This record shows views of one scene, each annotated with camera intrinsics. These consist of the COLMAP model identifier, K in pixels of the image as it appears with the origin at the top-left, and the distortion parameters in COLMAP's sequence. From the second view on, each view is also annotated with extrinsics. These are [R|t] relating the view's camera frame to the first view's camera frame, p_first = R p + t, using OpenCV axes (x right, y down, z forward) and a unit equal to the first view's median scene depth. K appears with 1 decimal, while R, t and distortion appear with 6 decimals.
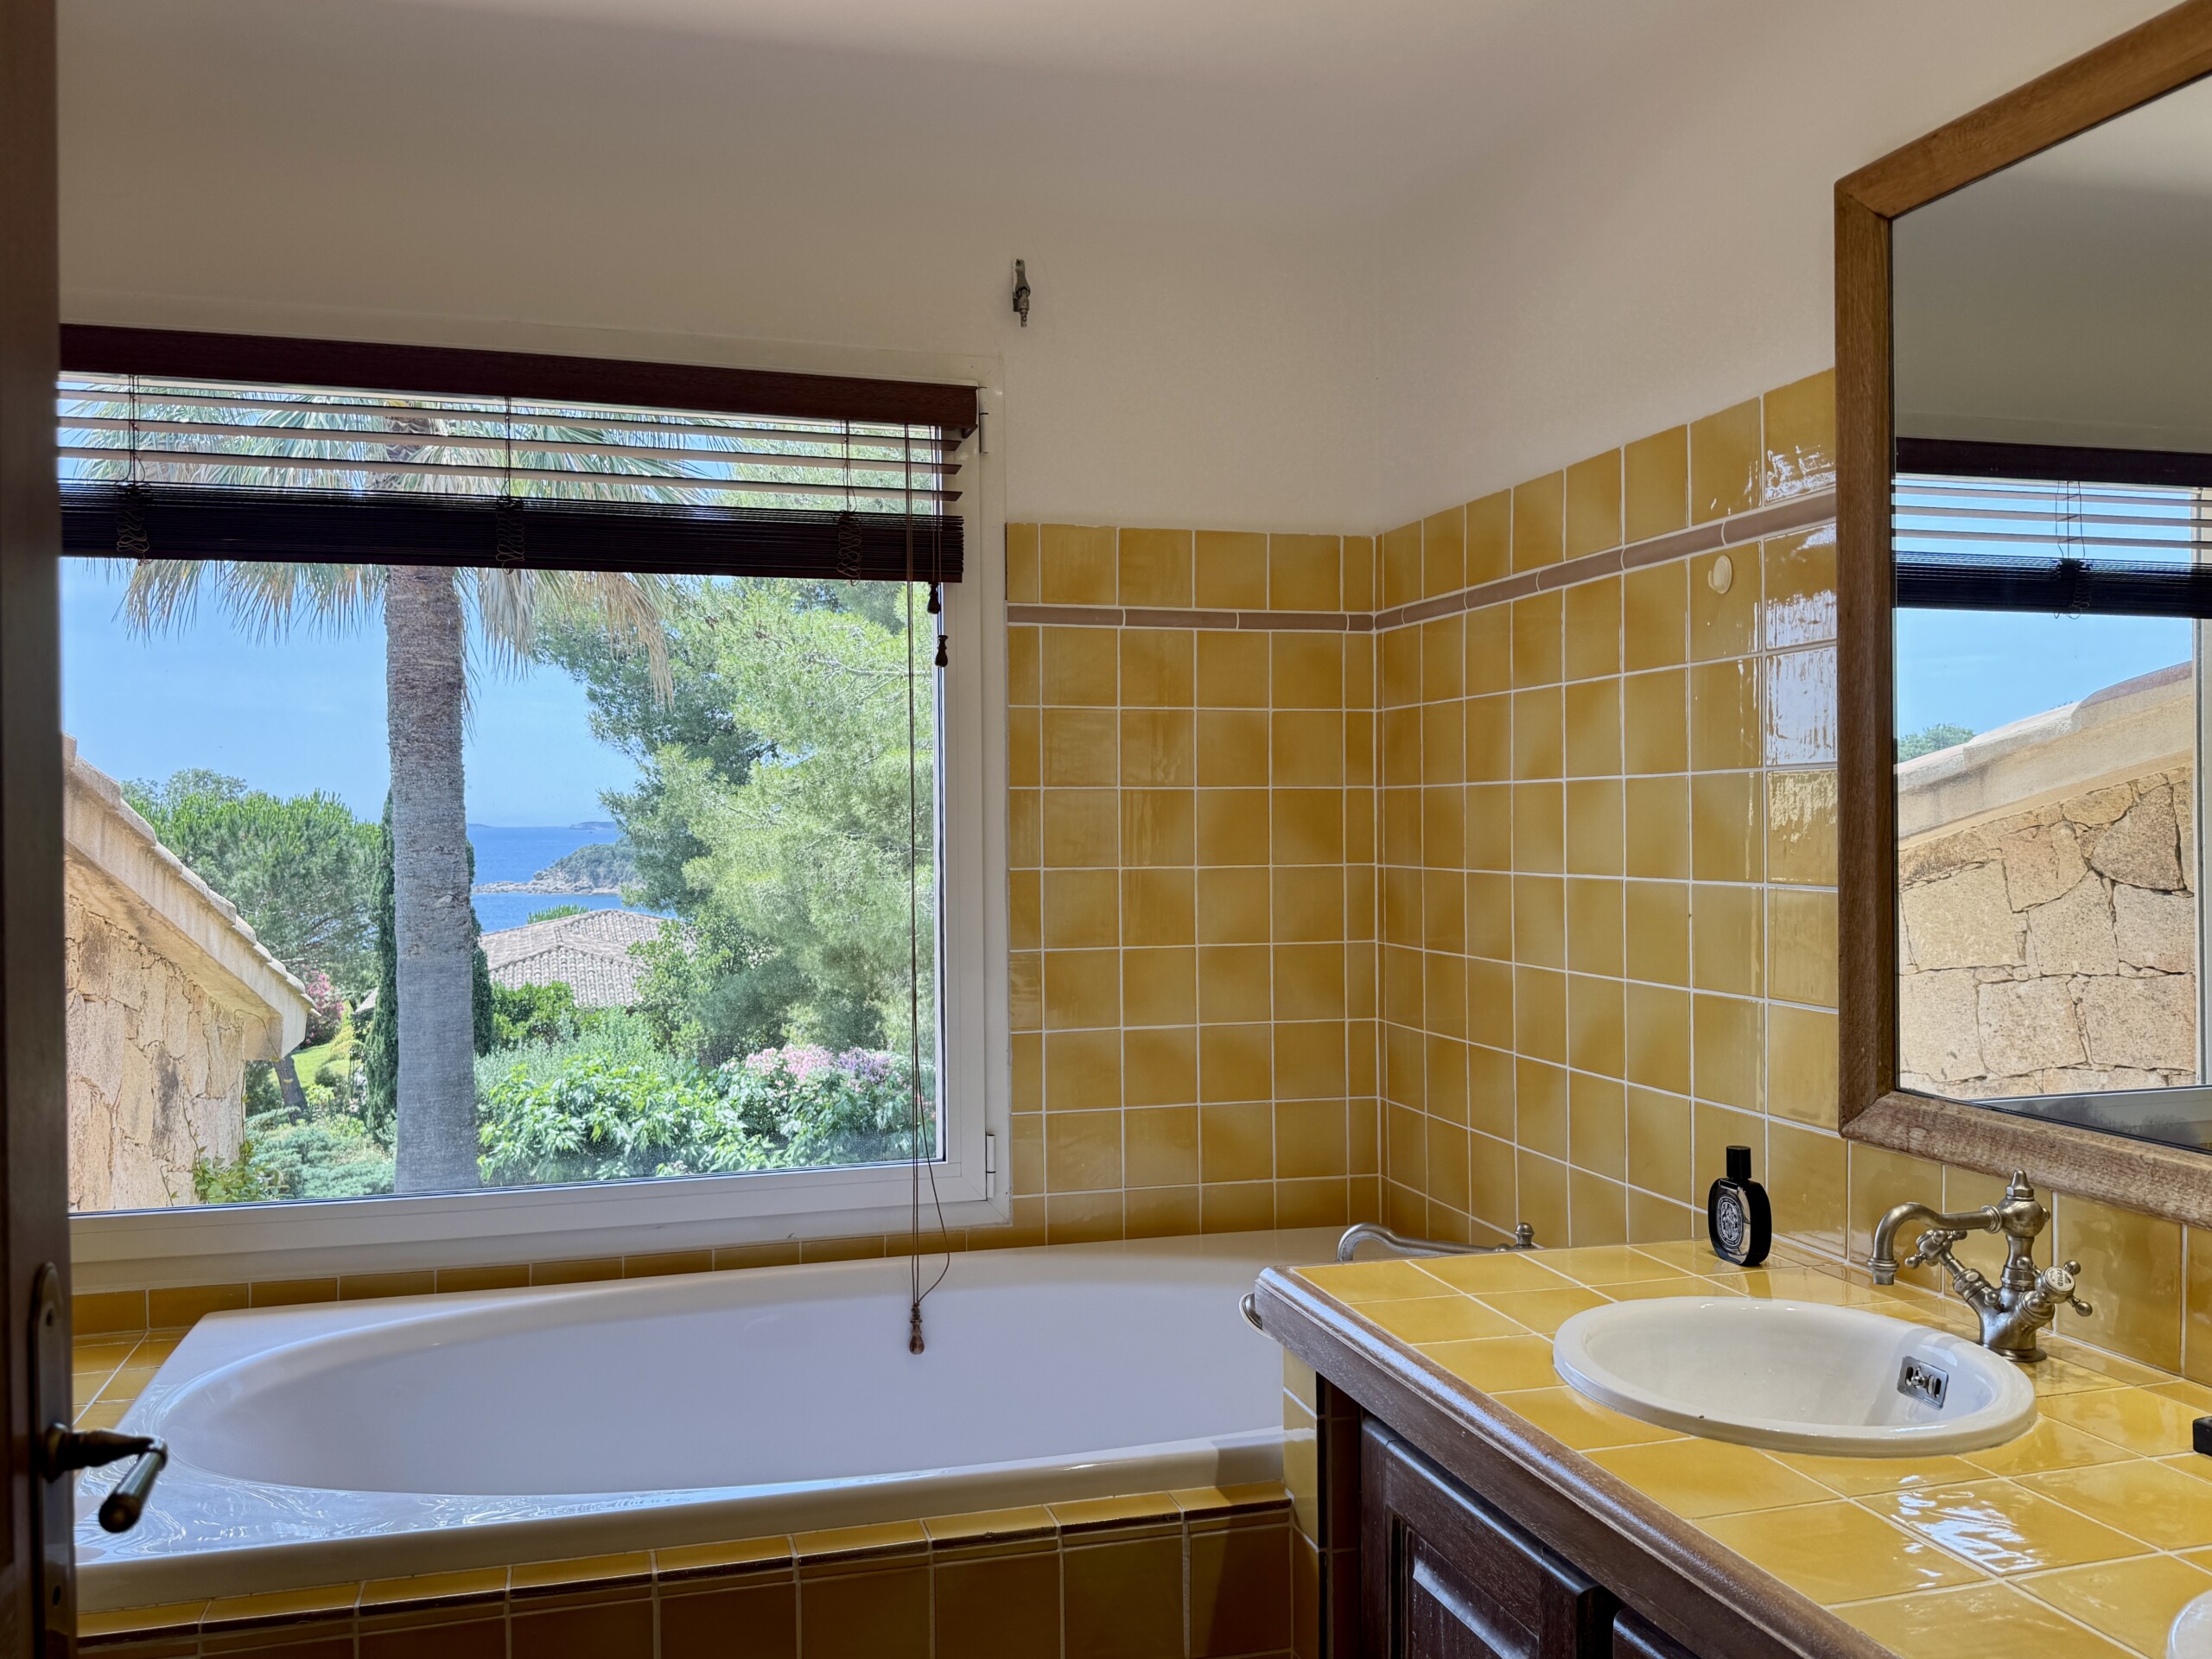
lens RADIAL K [[1647.0, 0, 1046.8], [0, 1647.0, 811.9], [0, 0, 1]] dist [0.047803, -0.047558]
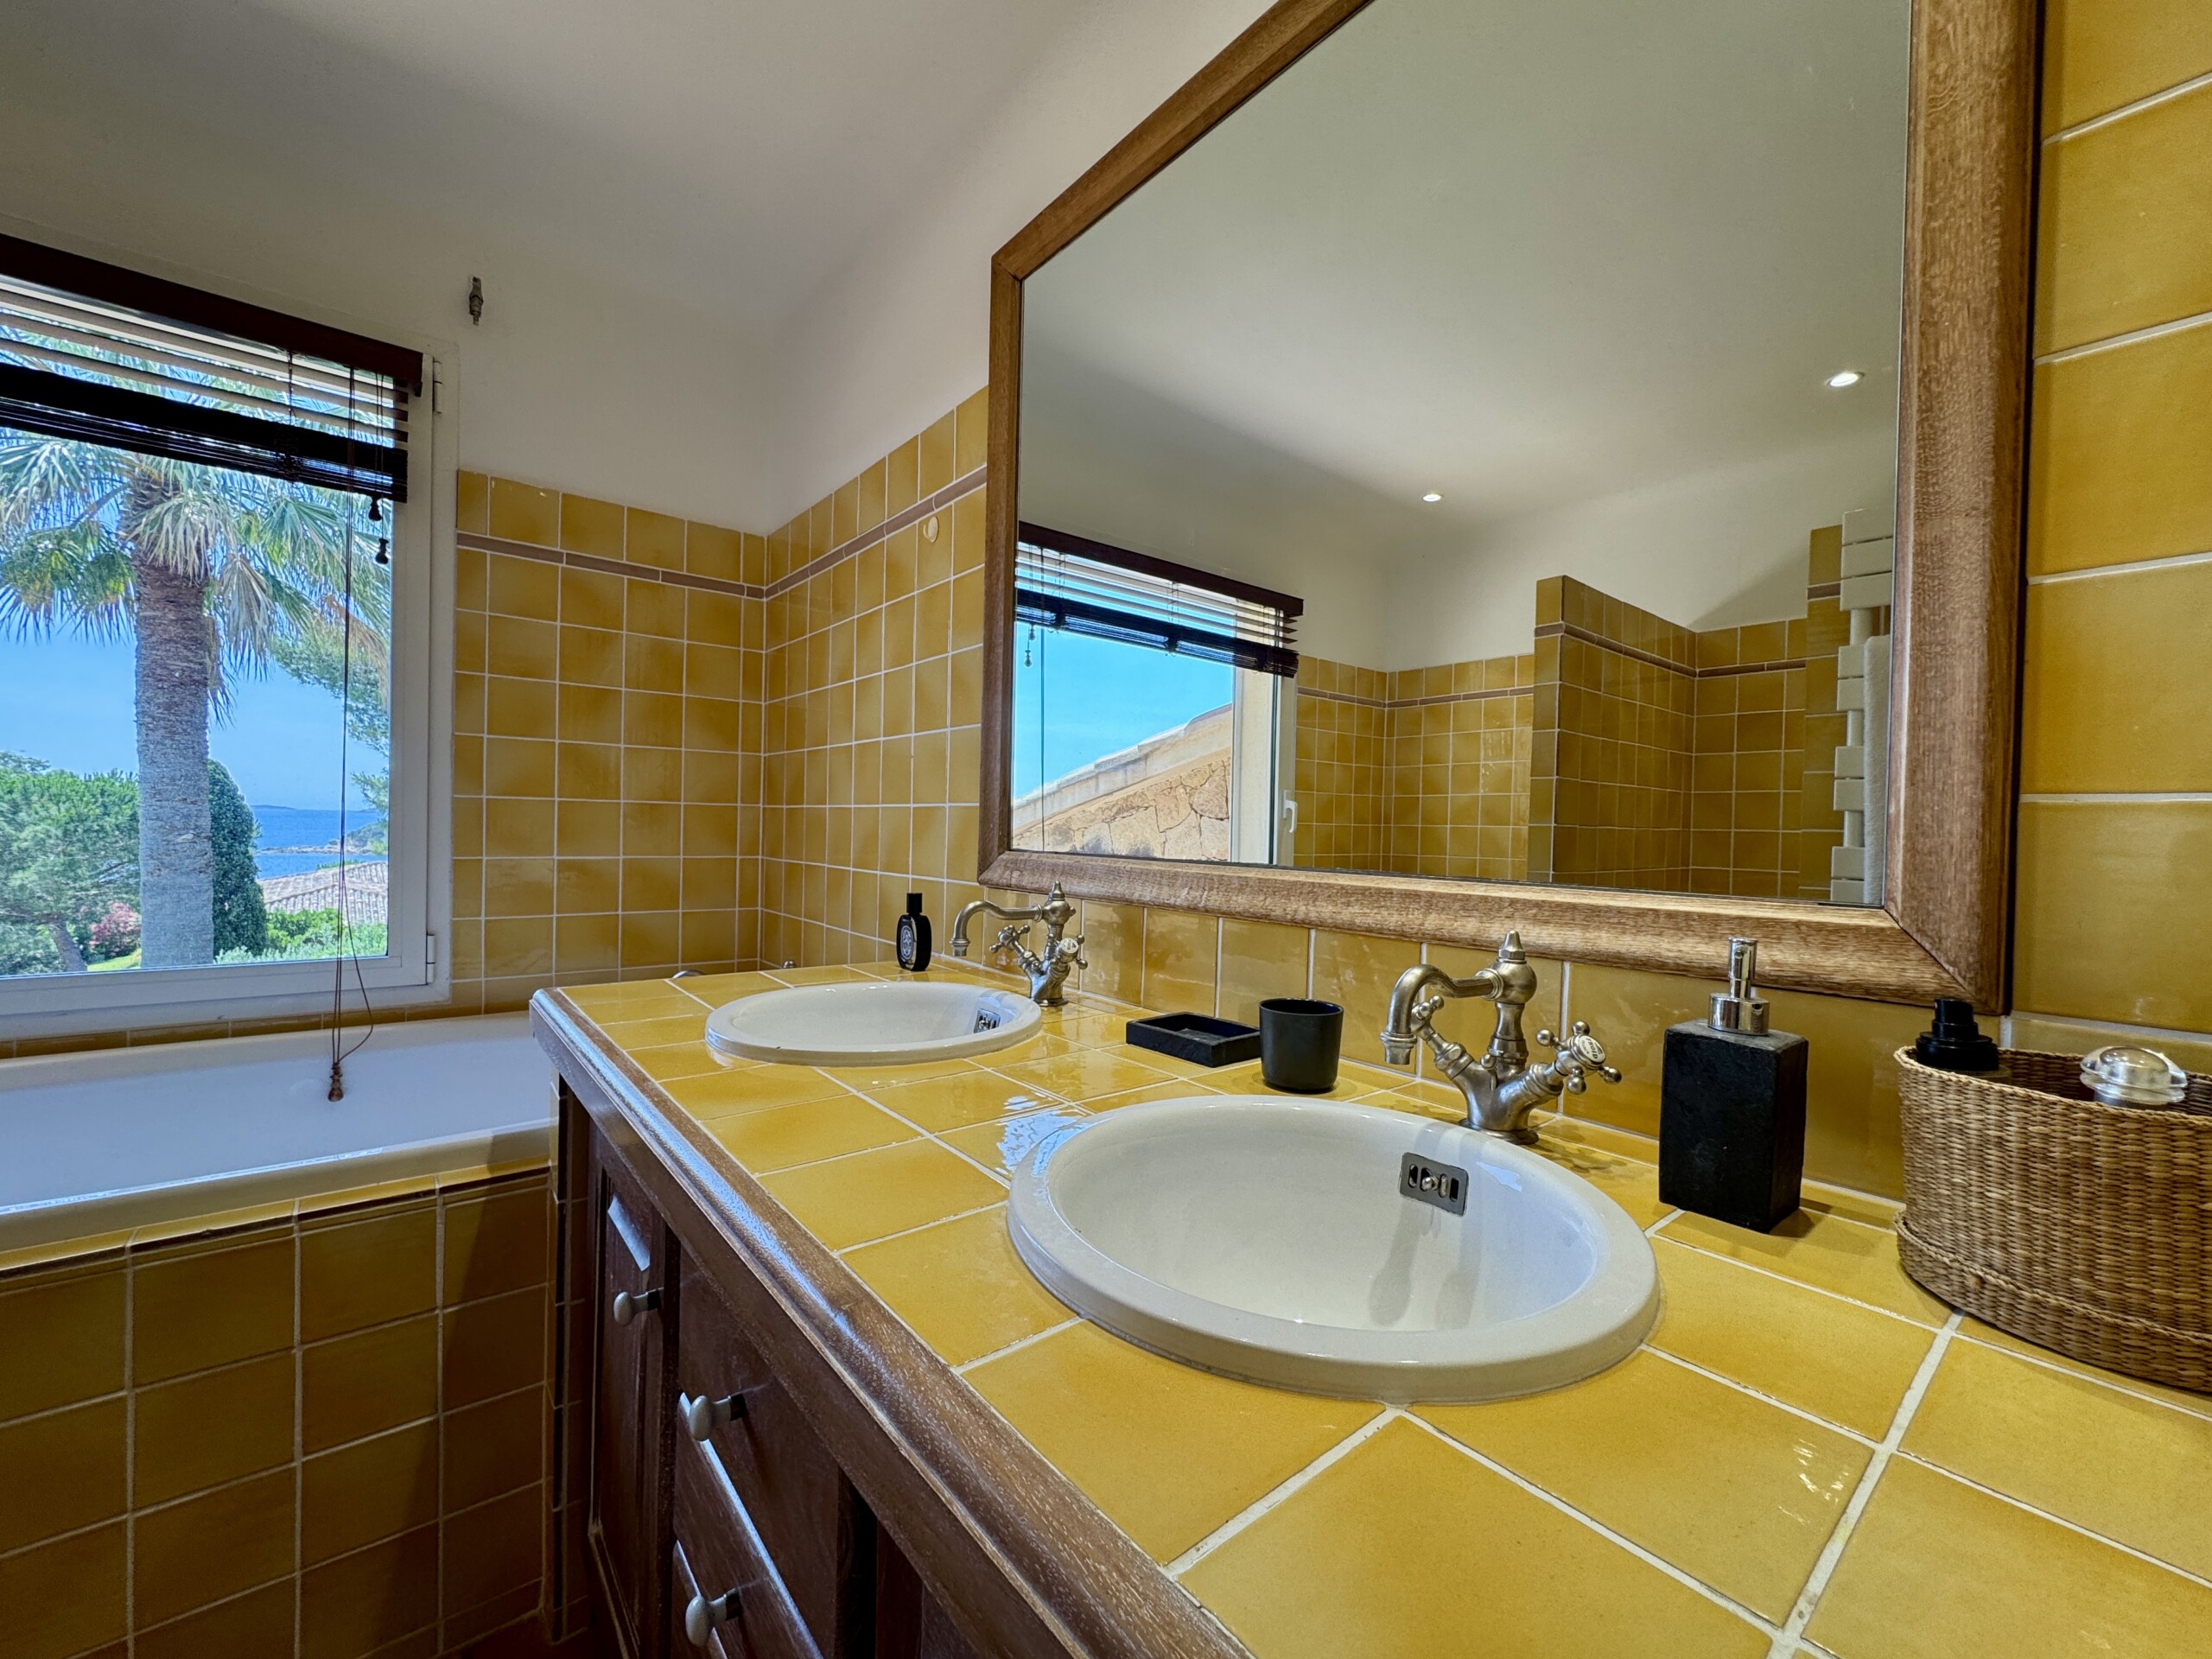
lens RADIAL K [[889.5, 0, 1097.9], [0, 889.5, 822.7], [0, 0, 1]] dist [-0.009948, 0.001665]
pose [[0.911475, 0.026583, 0.410496, 0.192659], [-0.031332, 0.999497, 0.004845, 0.105904], [-0.410161, -0.017278, 0.911849, 0.168727]]
